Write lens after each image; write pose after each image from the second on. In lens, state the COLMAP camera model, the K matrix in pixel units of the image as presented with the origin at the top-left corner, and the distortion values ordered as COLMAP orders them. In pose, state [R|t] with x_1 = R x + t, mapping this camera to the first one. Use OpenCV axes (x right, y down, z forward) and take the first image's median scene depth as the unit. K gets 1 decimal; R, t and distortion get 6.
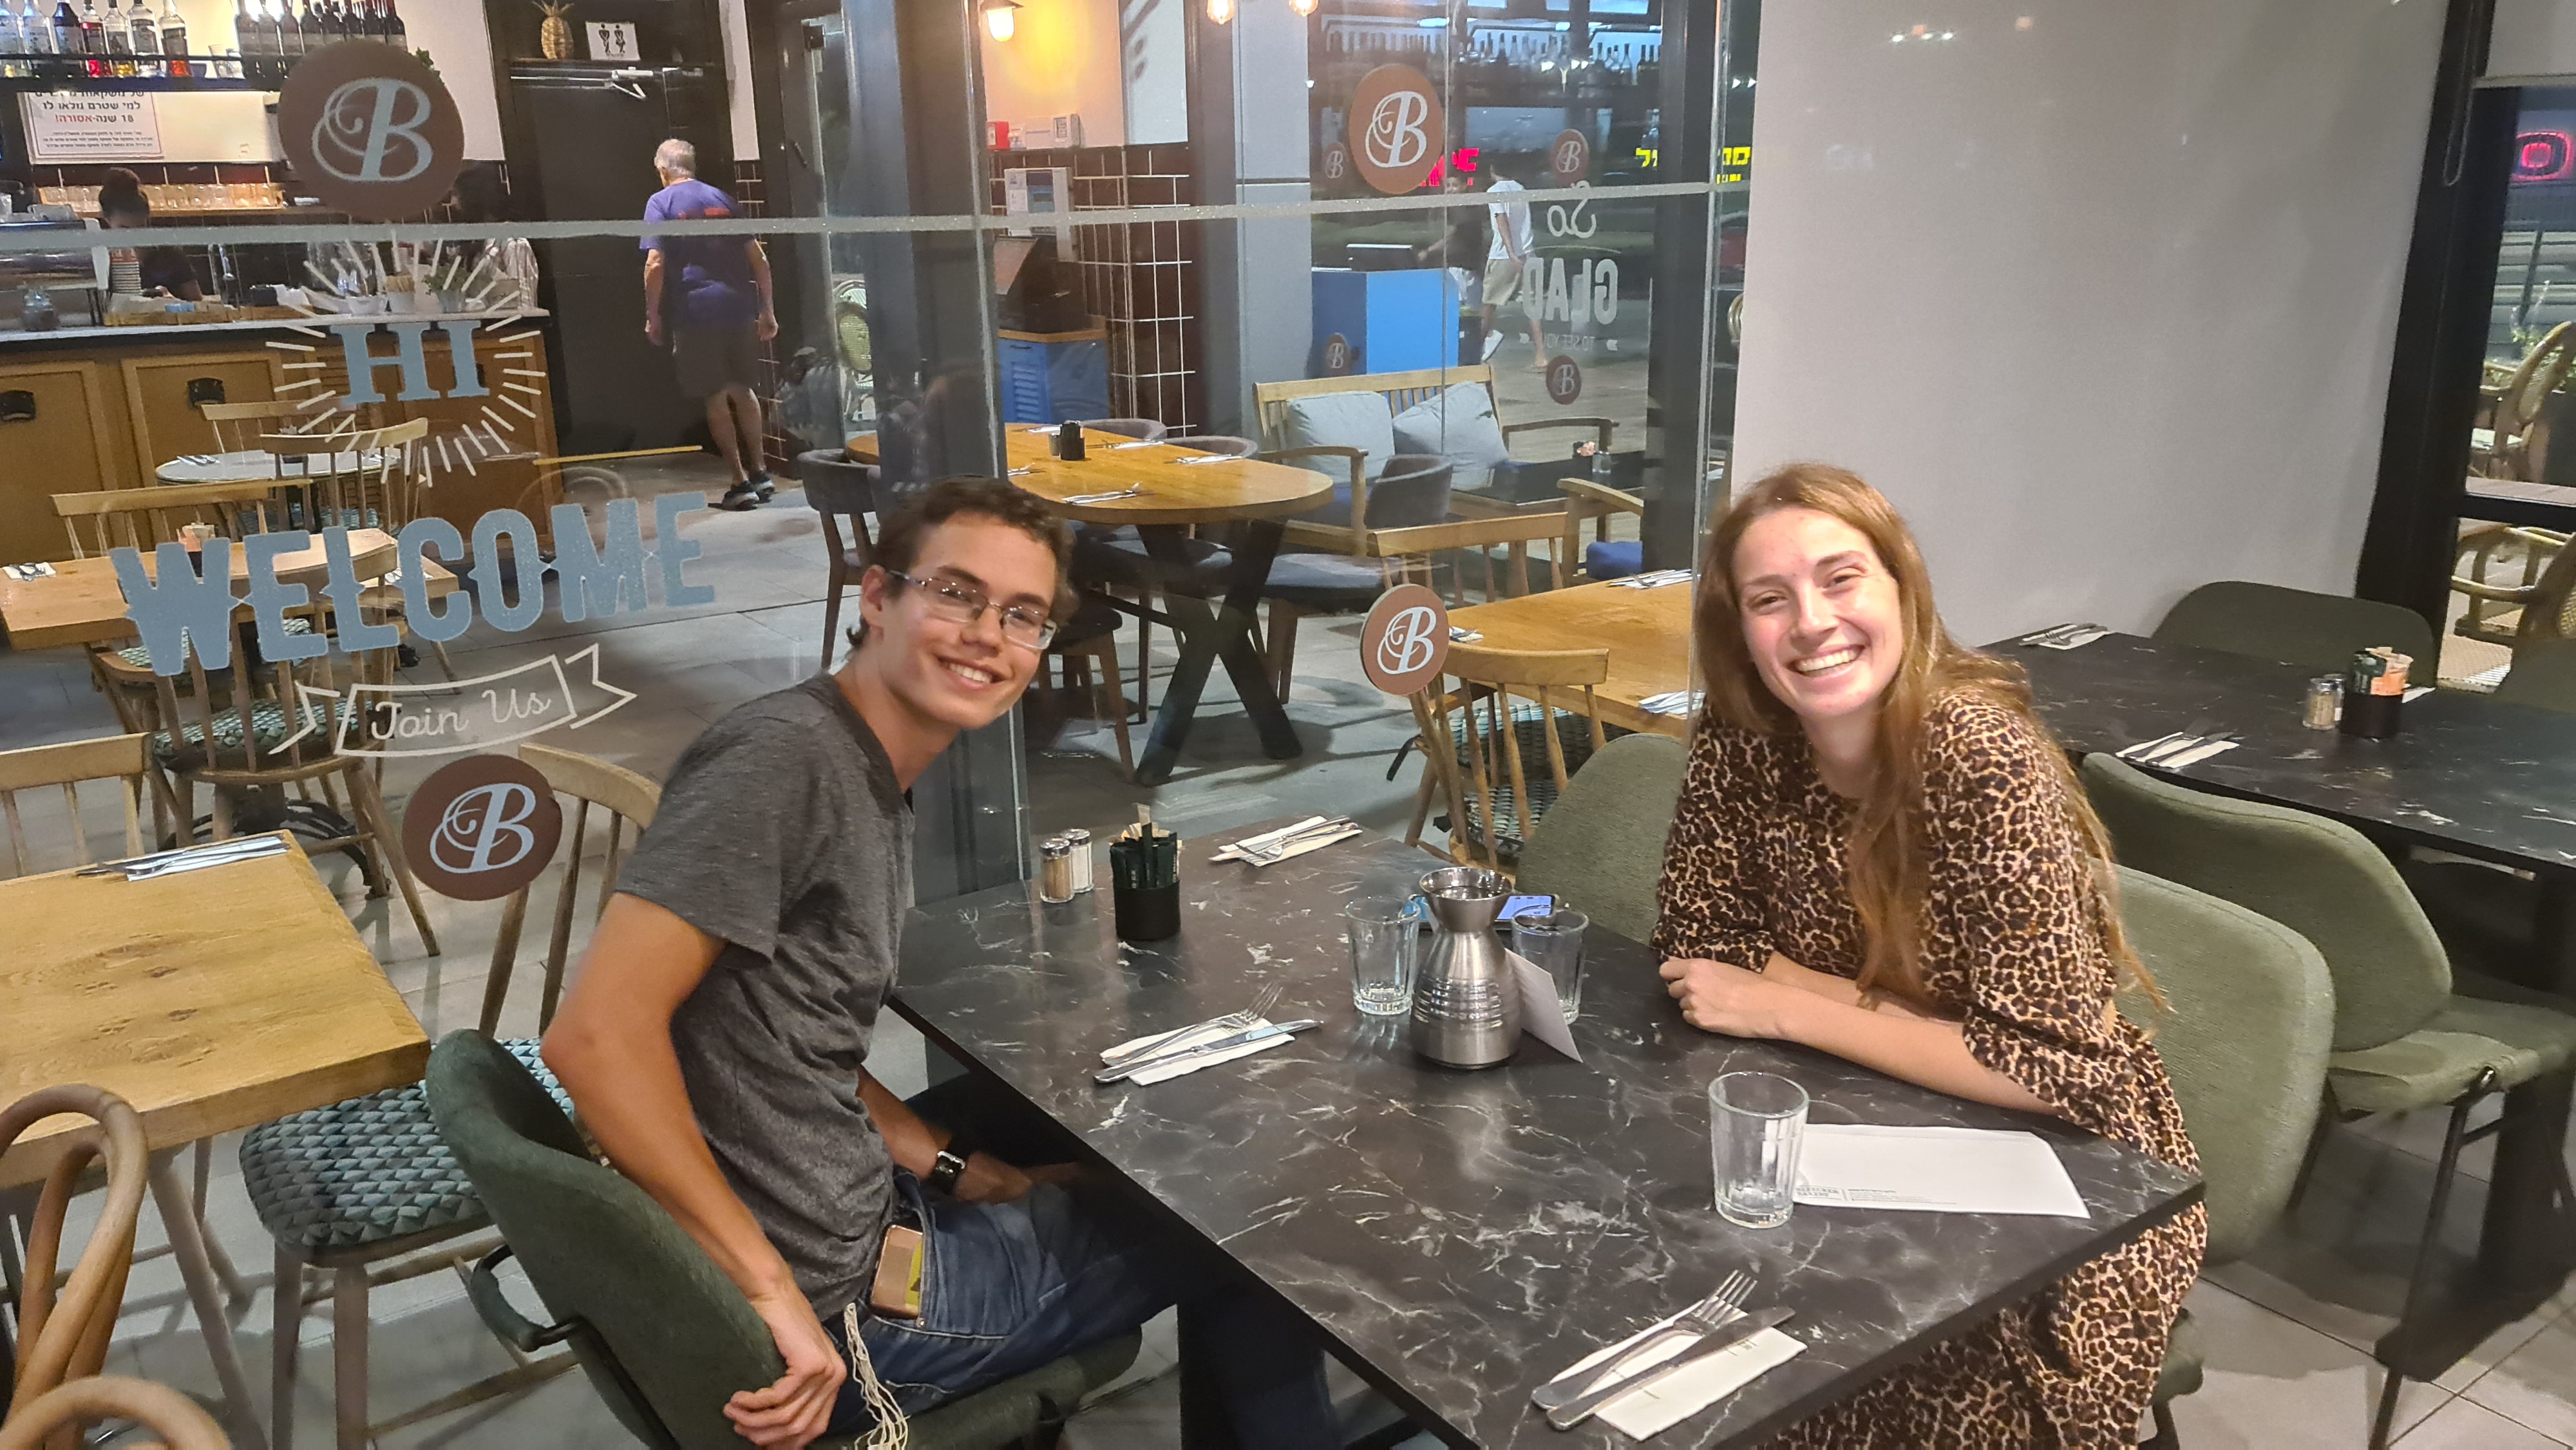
lens RADIAL K [[1935.2, 0, 1290.8], [0, 1935.2, 737.7], [0, 0, 1]] dist [0.078080, -0.112216]
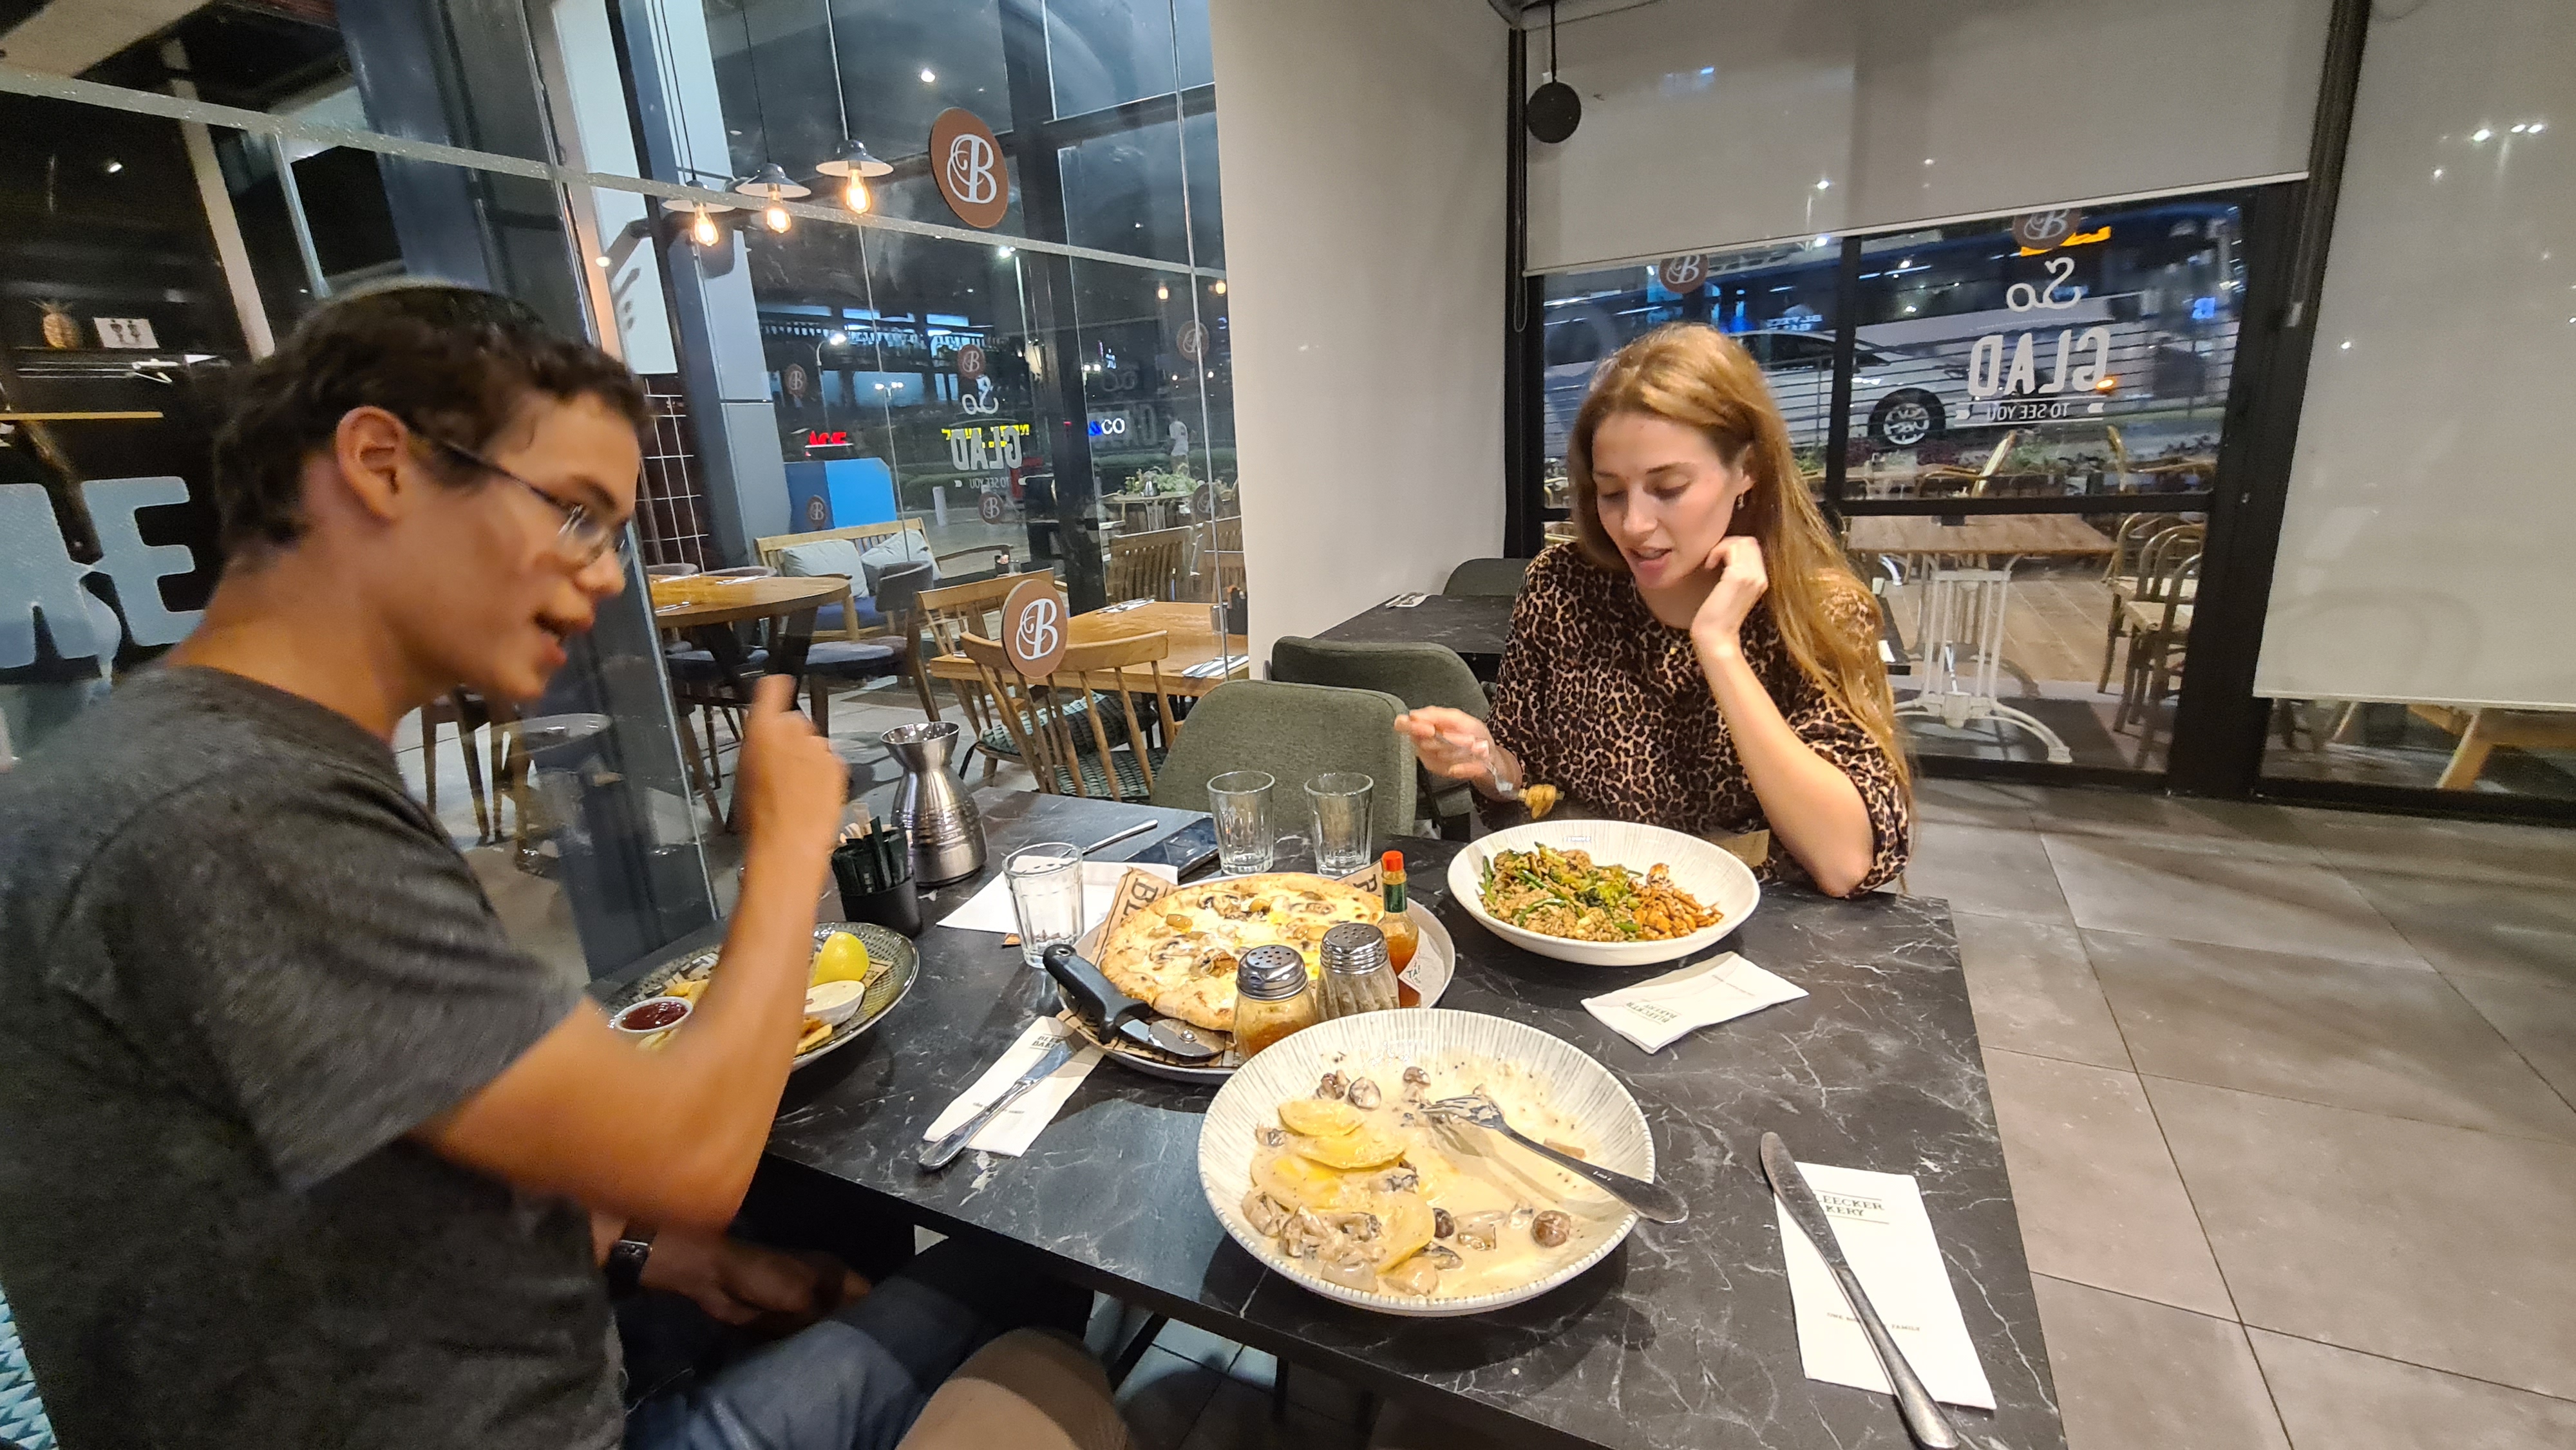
lens RADIAL K [[1045.4, 0, 1291.4], [0, 1045.4, 711.2], [0, 0, 1]] dist [-0.017259, 0.000424]
pose [[0.875373, -0.161044, 0.455836, -0.113841], [0.182115, 0.983275, -0.002342, 0.030046], [-0.447835, 0.085065, 0.890061, 0.442164]]
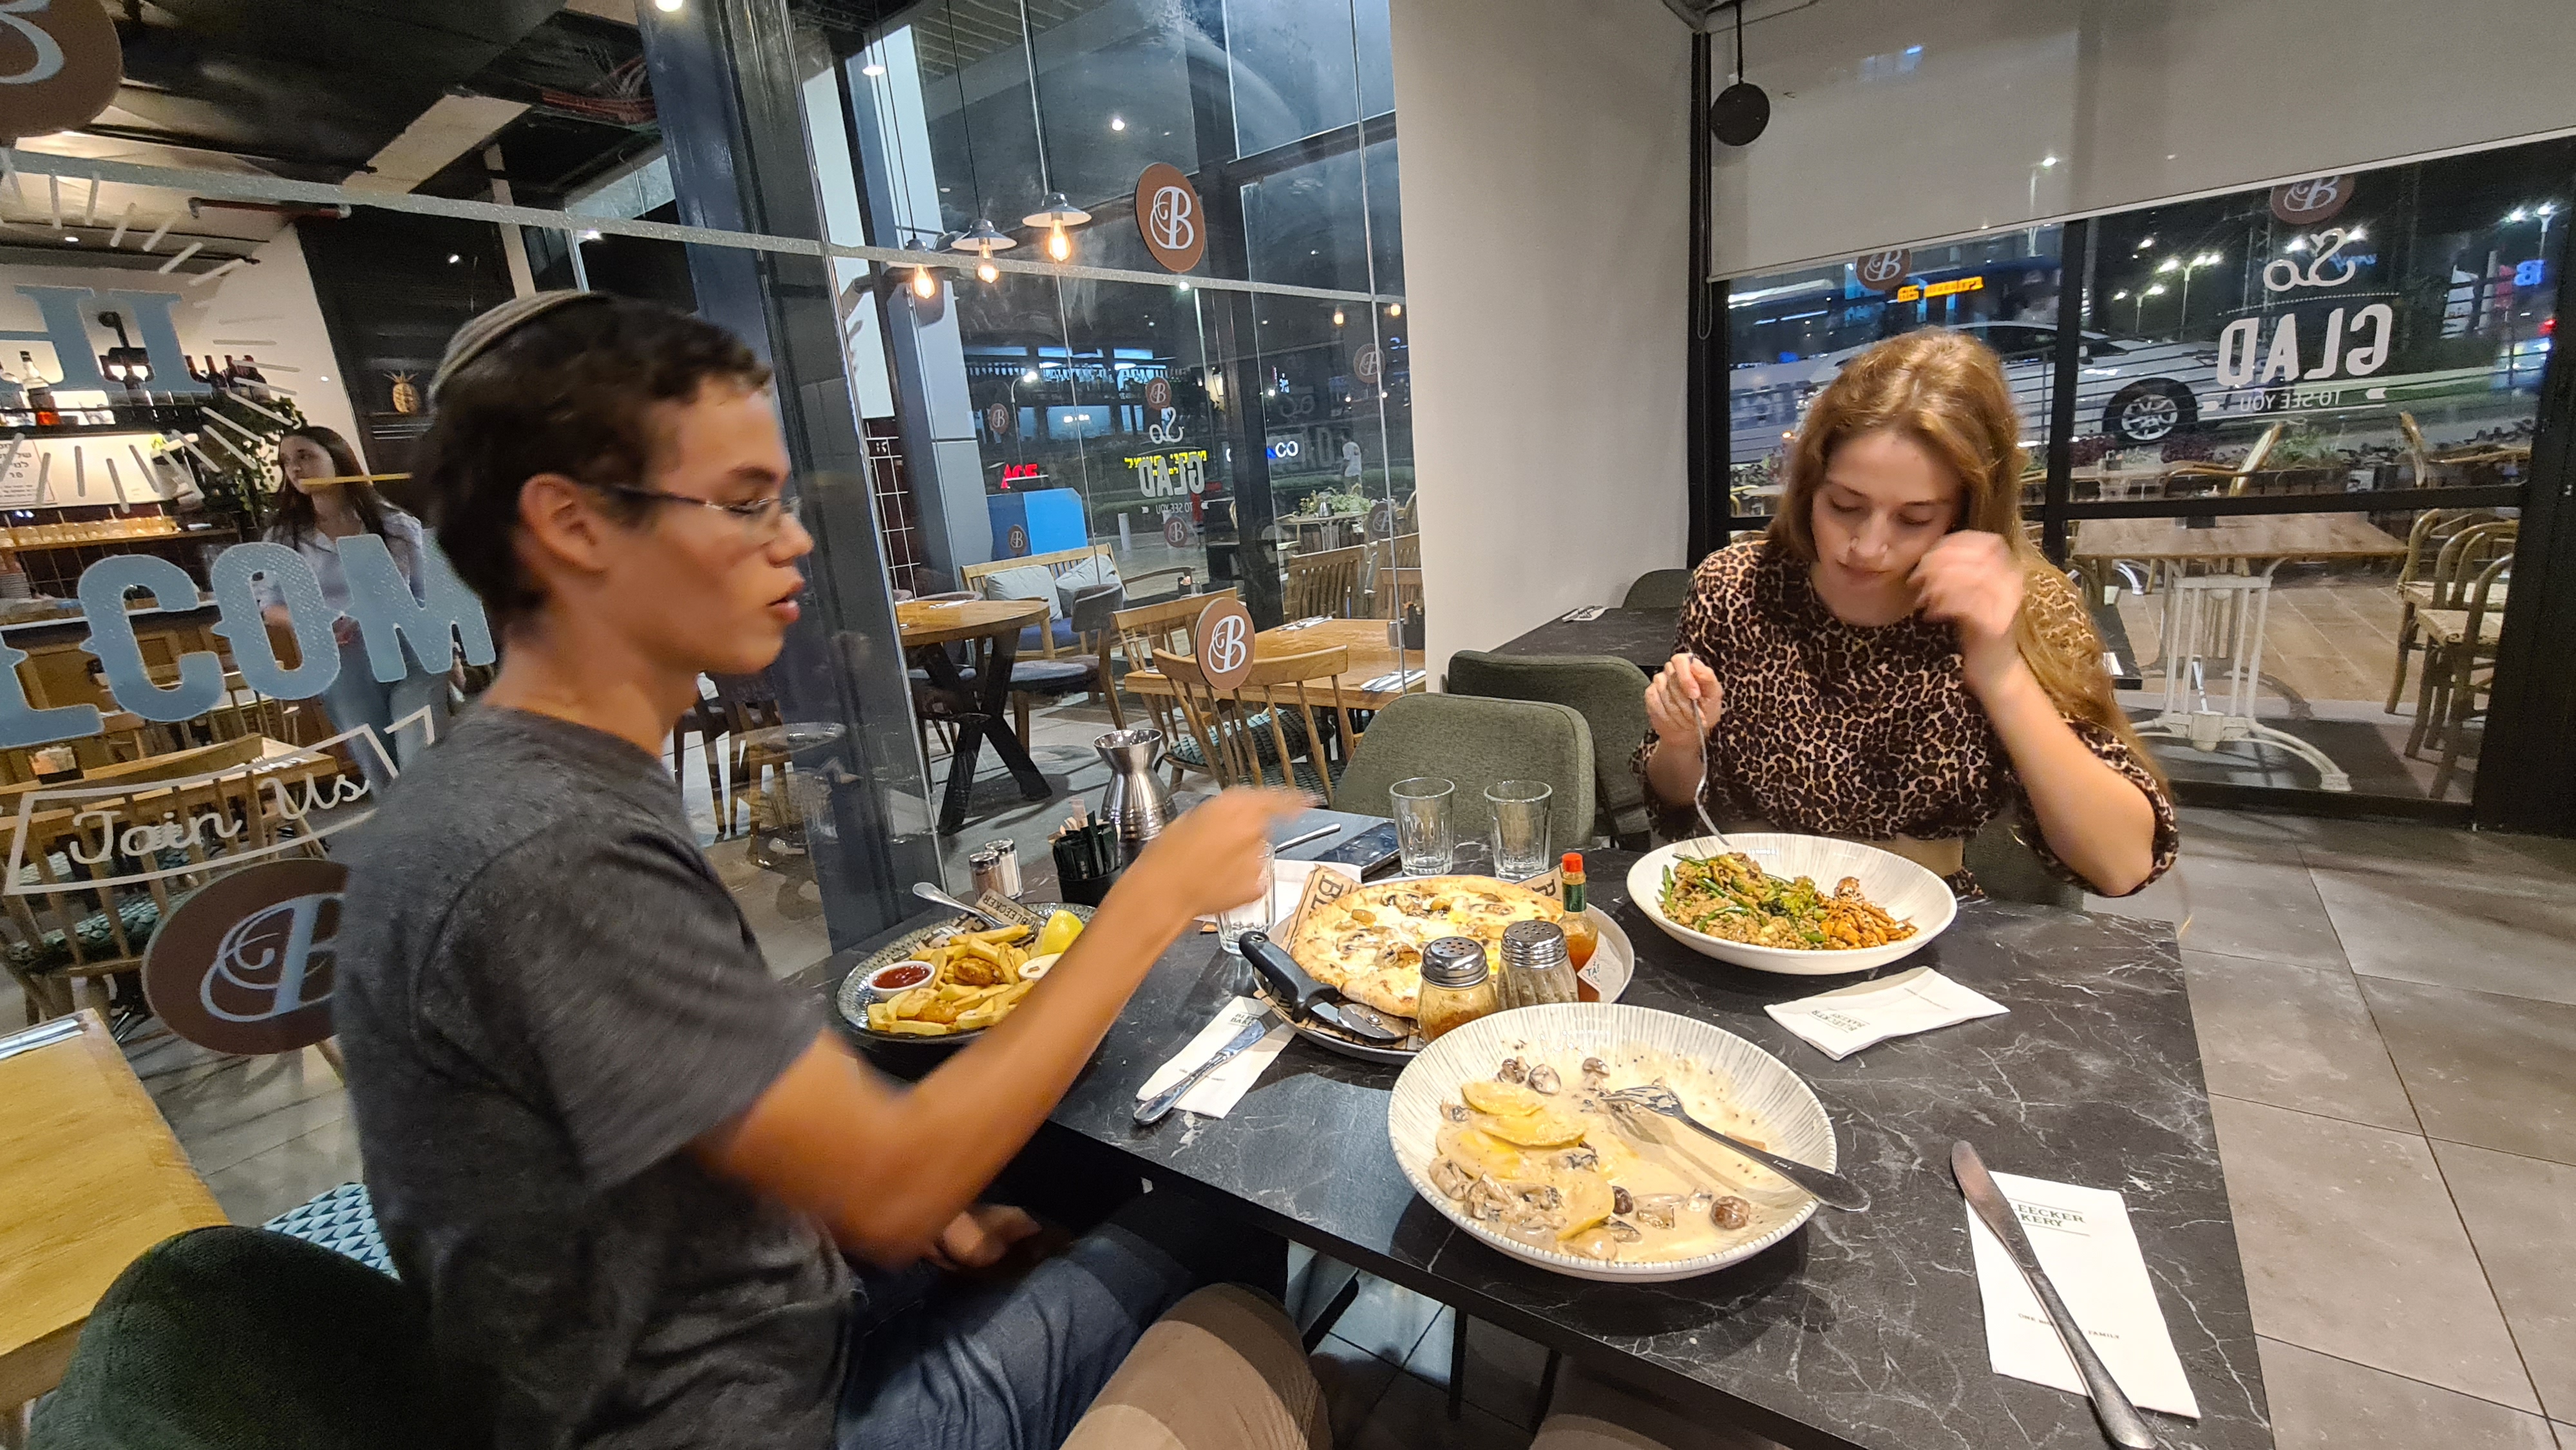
lens RADIAL K [[1045.4, 0, 1291.4], [0, 1045.4, 711.2], [0, 0, 1]] dist [-0.017259, 0.000424]
pose [[0.938597, -0.148095, 0.311614, -0.130120], [0.171289, 0.984038, -0.048264, 0.034182], [-0.299493, 0.098677, 0.948982, 0.421985]]
